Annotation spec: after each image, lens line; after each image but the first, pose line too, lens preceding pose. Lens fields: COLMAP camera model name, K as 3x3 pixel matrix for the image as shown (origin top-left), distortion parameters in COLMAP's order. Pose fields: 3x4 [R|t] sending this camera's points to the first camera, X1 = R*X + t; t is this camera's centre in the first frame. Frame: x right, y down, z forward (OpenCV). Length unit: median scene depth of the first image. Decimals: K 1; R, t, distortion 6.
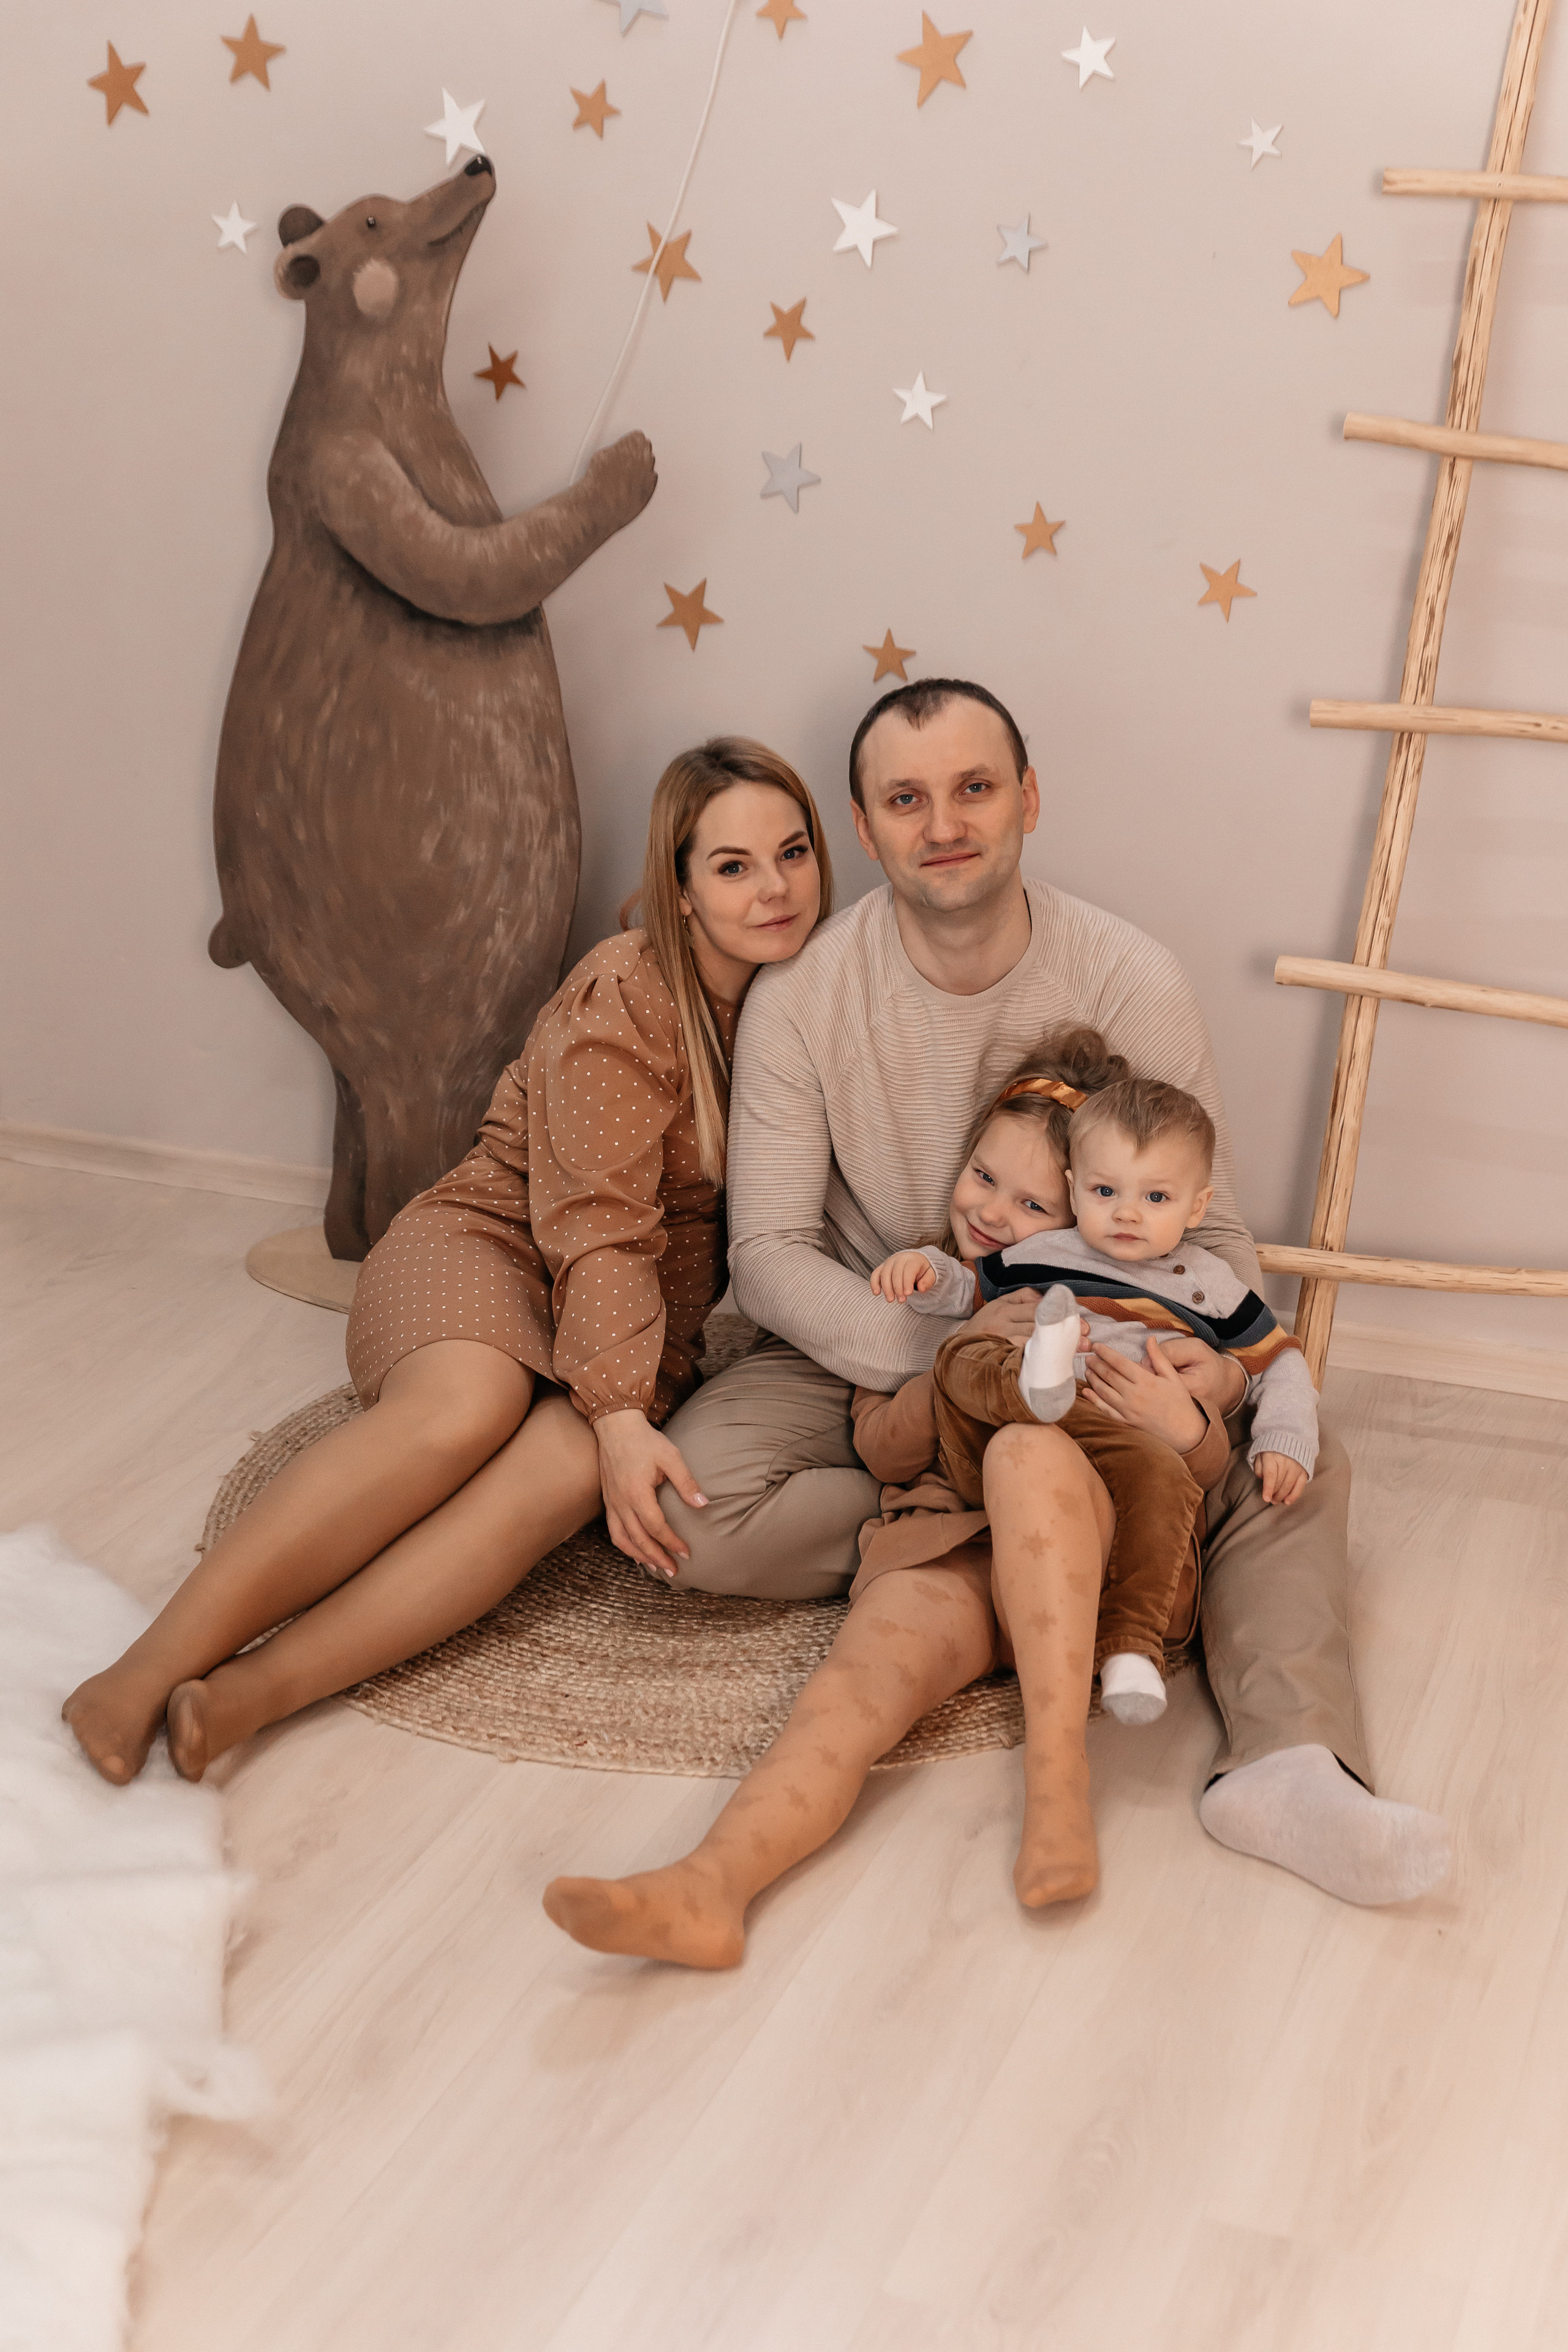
lens RADIAL K [[2891.6, 0, 802.6], [0, 2891.6, 1156.2], [0, 0, 1]] dist [0.002117, 0.000000]
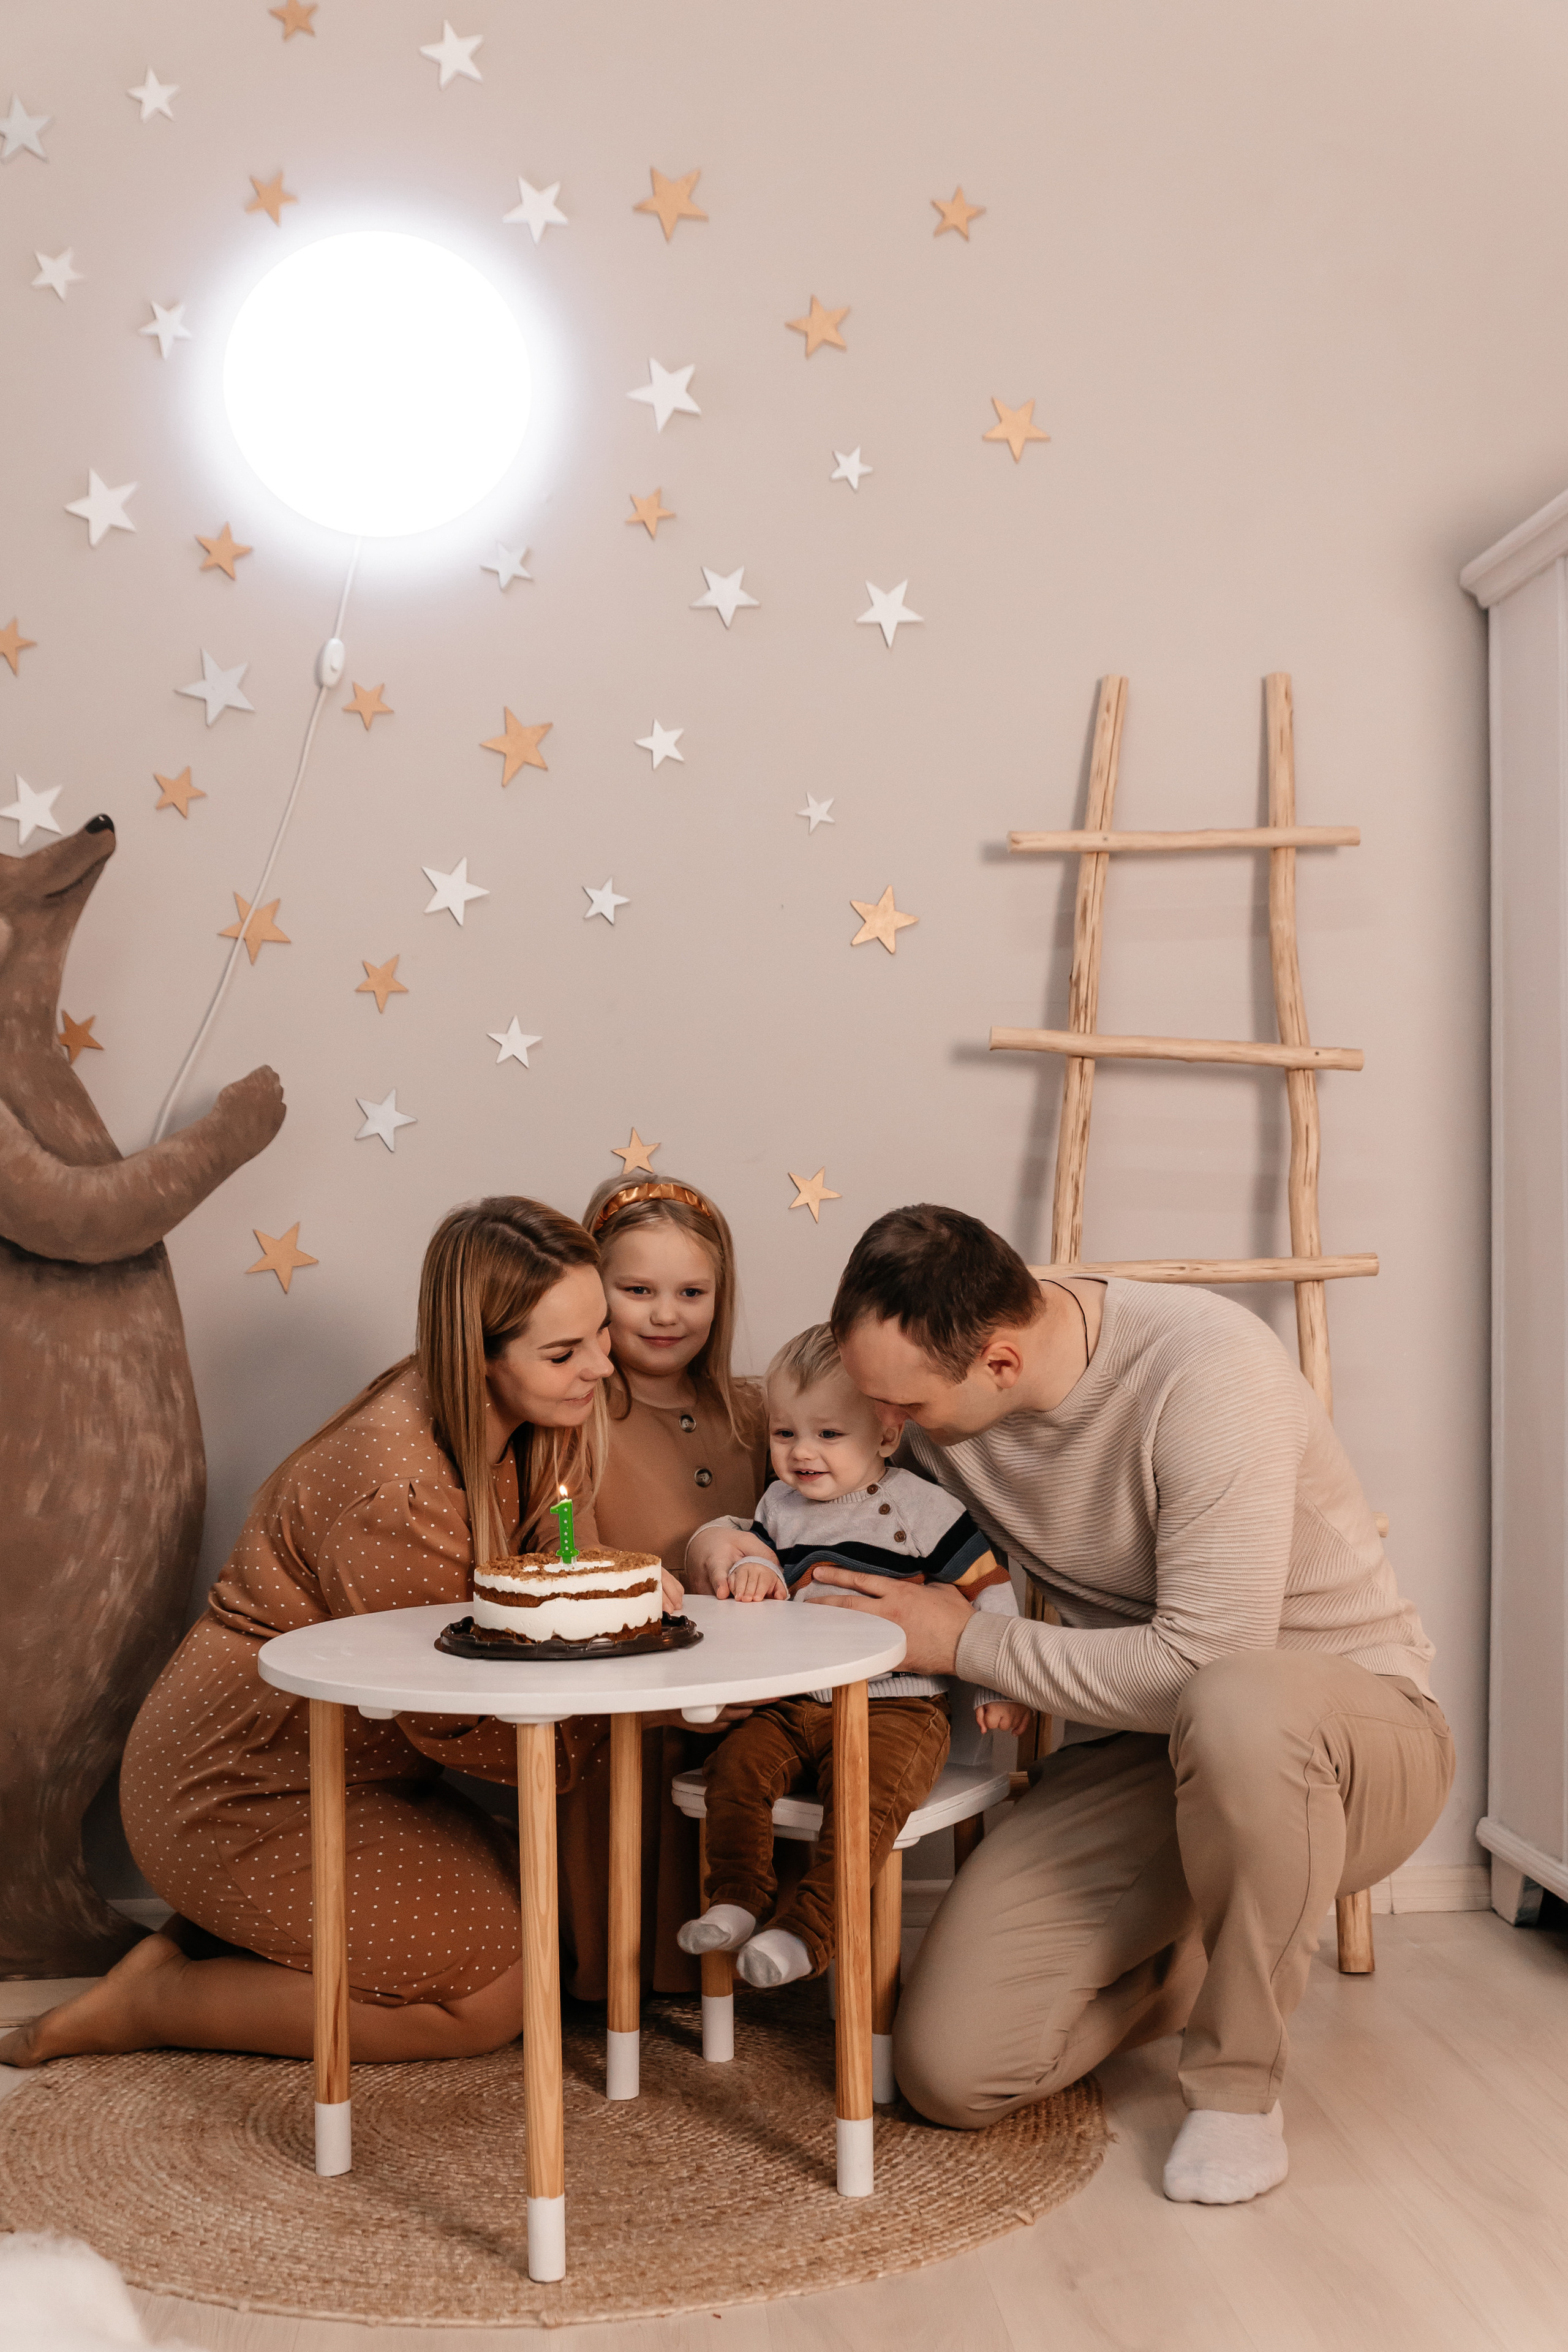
lens RADIAL K [[2700.4, 0, 762.0], [0, 2700.4, 1199.7], [0, 0, 1]] dist [-0.002148, 0.000000]
pose [[0.907769, -0.020280, 0.418981, -0.294703], [0.160034, 0.940026, -0.301231, 0.110486], [-0.387744, 0.340499, 0.856572, 0.119687]]
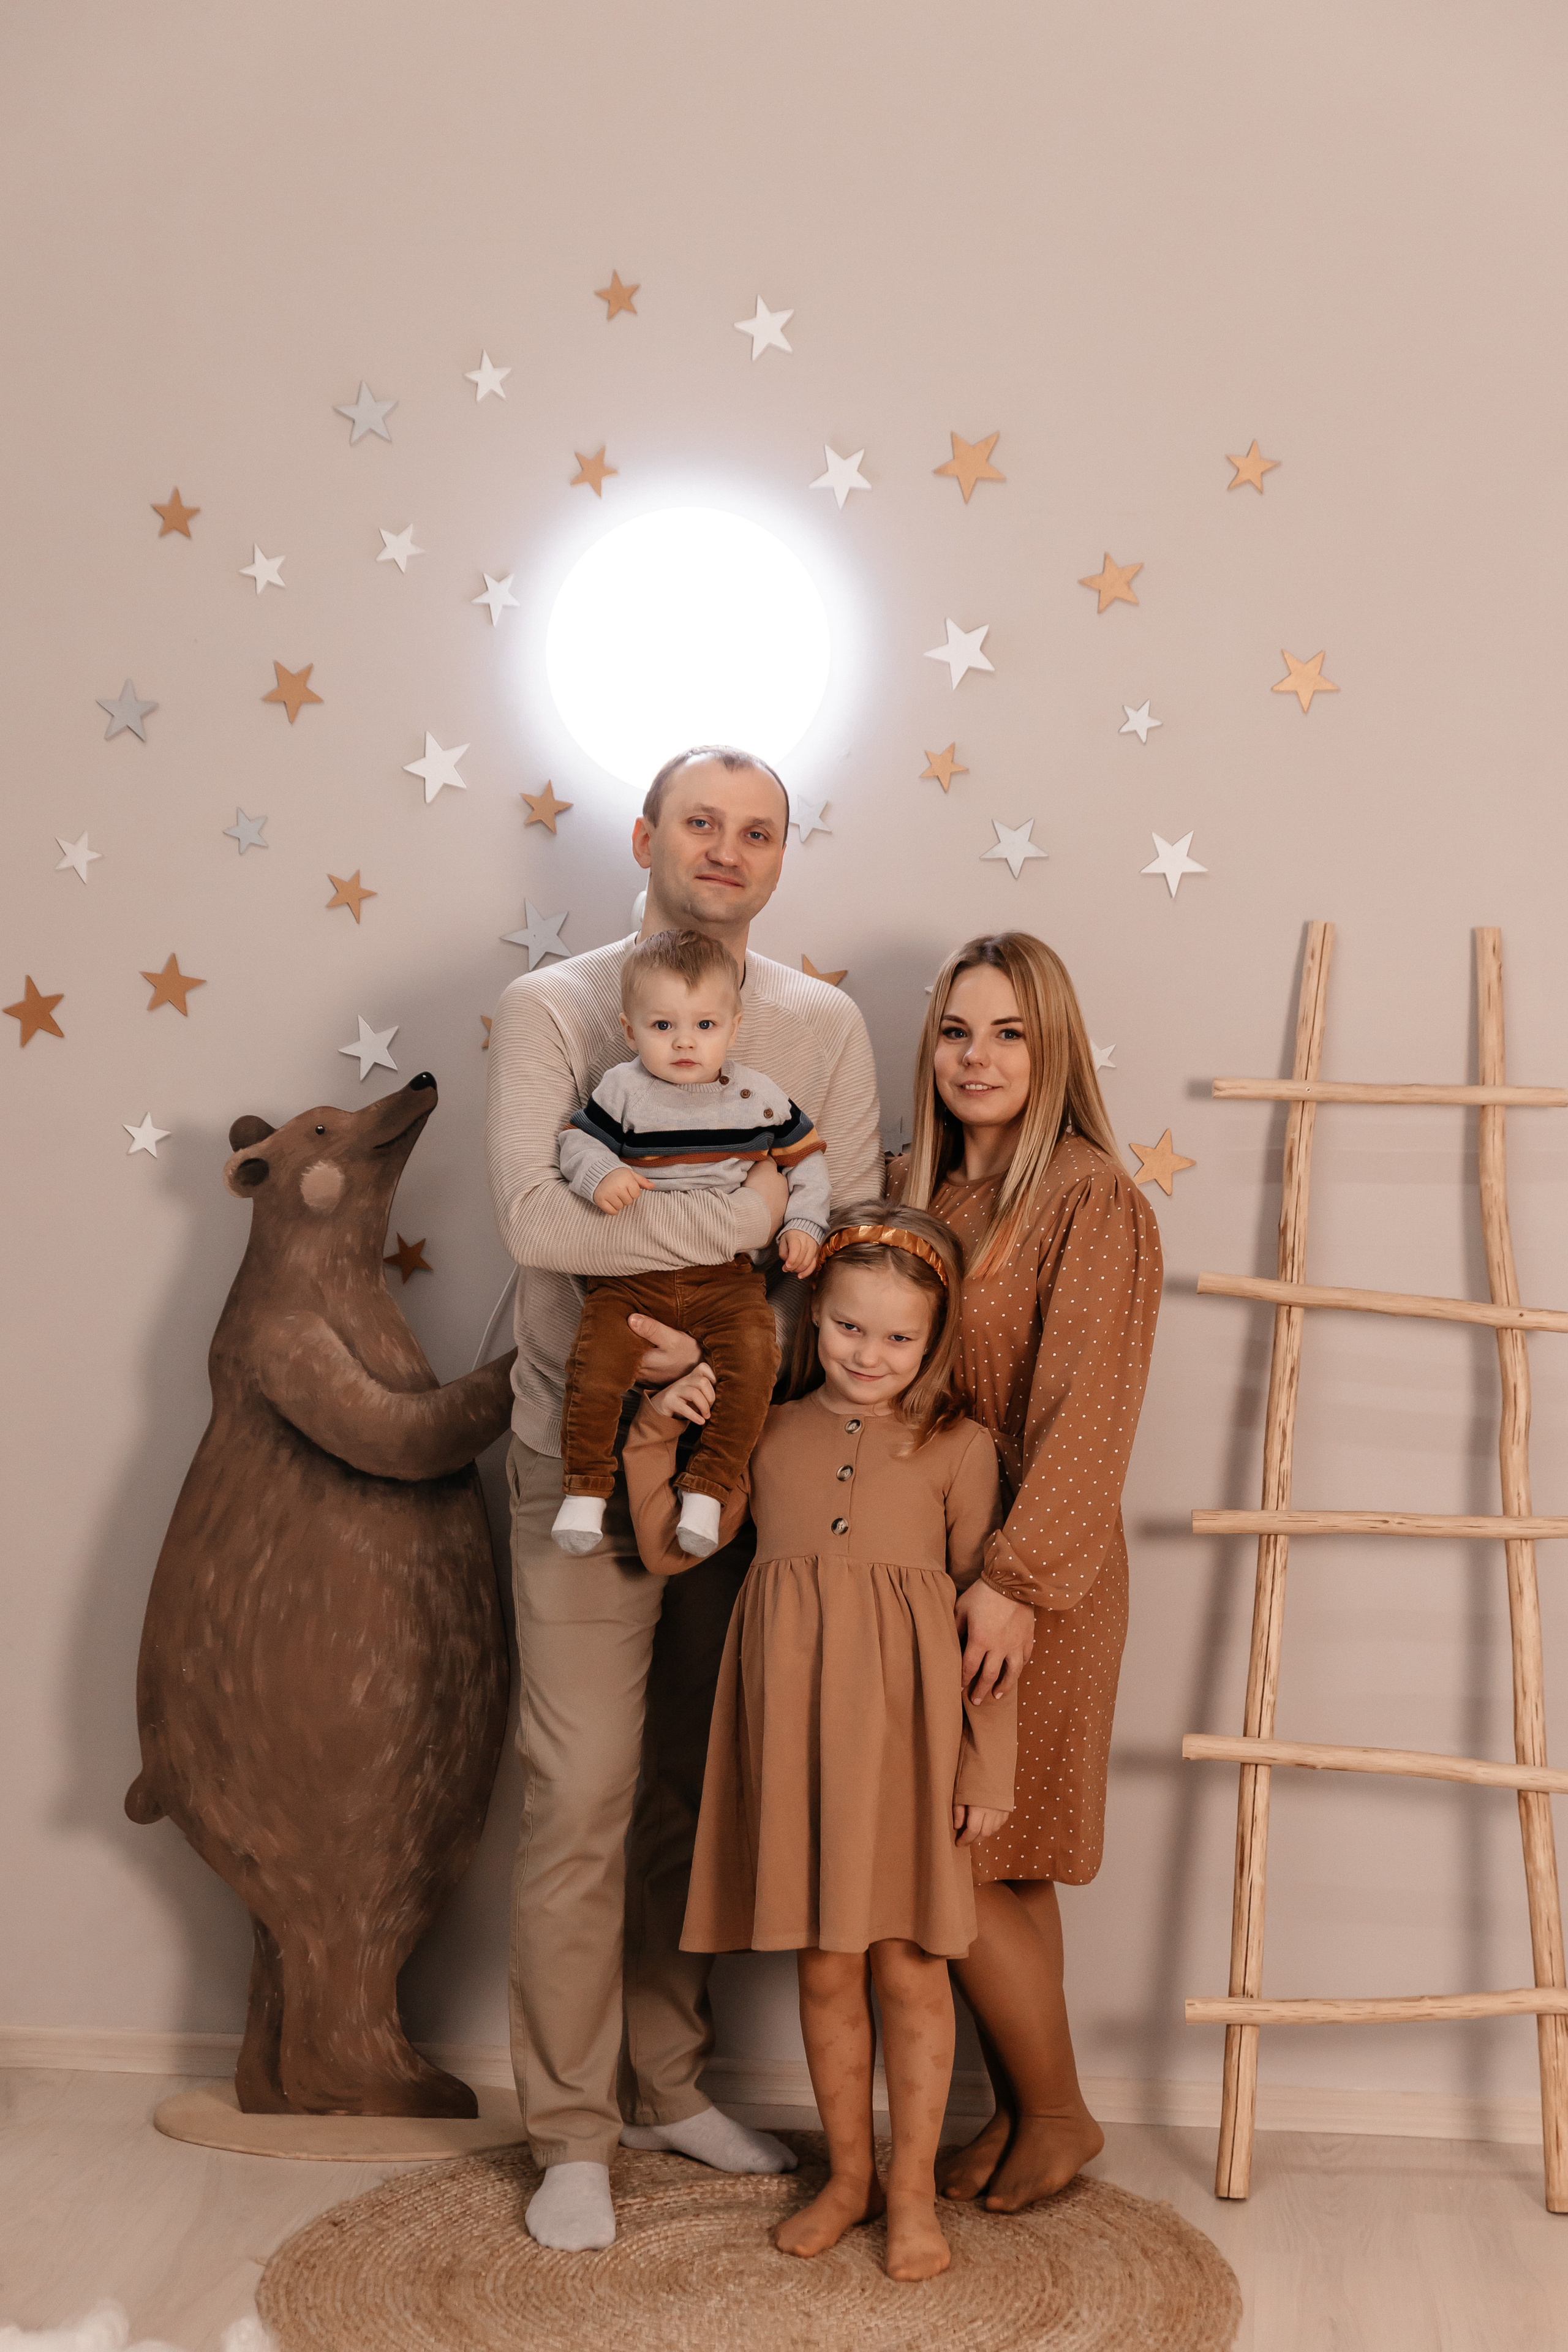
lens RADIAL K [[3471.2, 0, 771.7], [0, 3471.2, 1197.0], [0, 0, 1]] dist [-0.000271, 0.000000]
pose [[0.973930, -0.016202, 0.226270, -0.278503], [0.080008, 0.957882, -0.275791, 0.085889], [-0.212272, 0.286704, 0.934206, -0.281905]]
